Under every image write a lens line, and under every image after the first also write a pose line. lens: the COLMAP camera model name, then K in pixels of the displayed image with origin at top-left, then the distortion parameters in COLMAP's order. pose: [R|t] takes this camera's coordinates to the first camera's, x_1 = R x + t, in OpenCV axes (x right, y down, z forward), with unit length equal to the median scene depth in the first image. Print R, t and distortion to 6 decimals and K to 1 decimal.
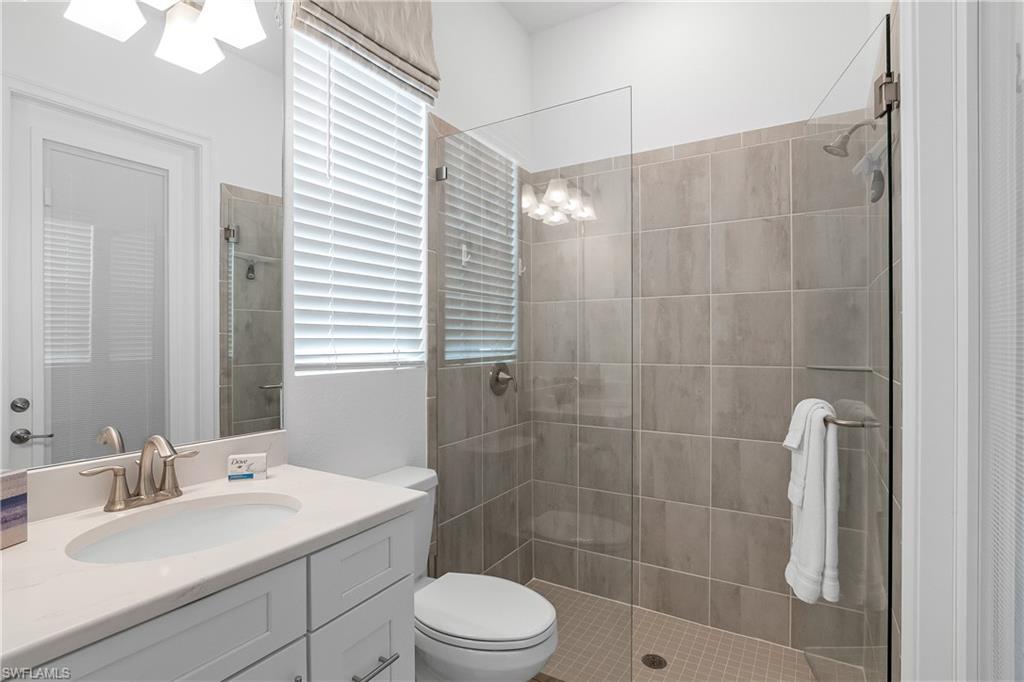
lens RADIAL K [[505.3, 0, 511.1], [0, 505.3, 346.4], [0, 0, 1]] dist [-0.019458, 0.001494]
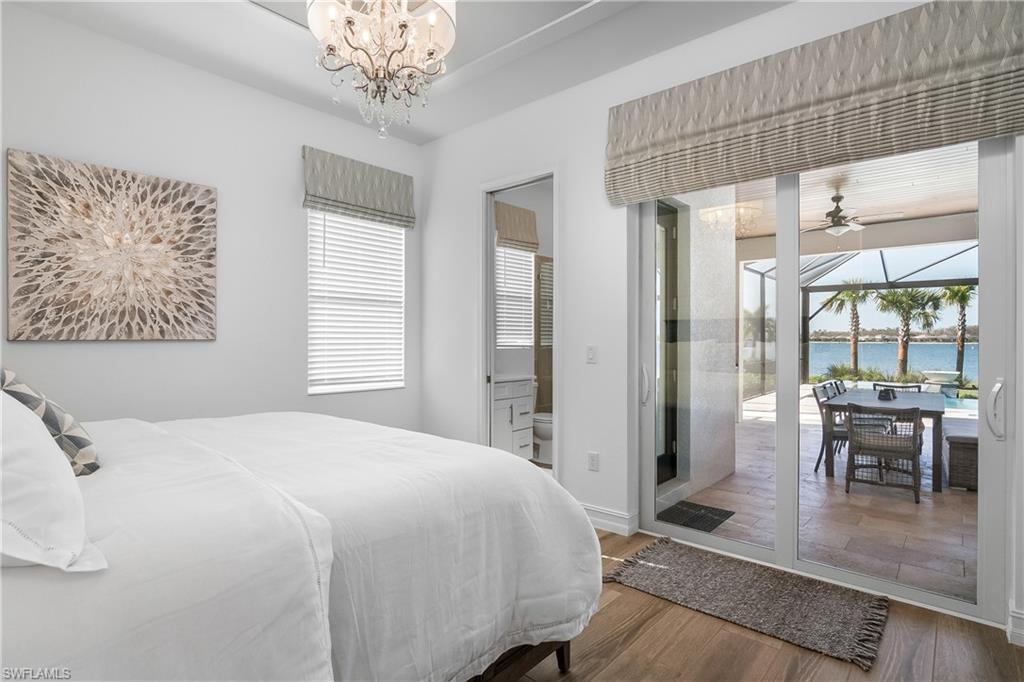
lens RADIAL K [[505.3, 0, 513.2], [0, 505.3, 341.5], [0, 0, 1]] dist [-0.019458, 0.001494]
pose [[0.981317, 0.005434, -0.192321, 0.254651], [-0.004062, 0.999963, 0.007526, -0.013764], [0.192355, -0.006604, 0.981303, -1.746356]]
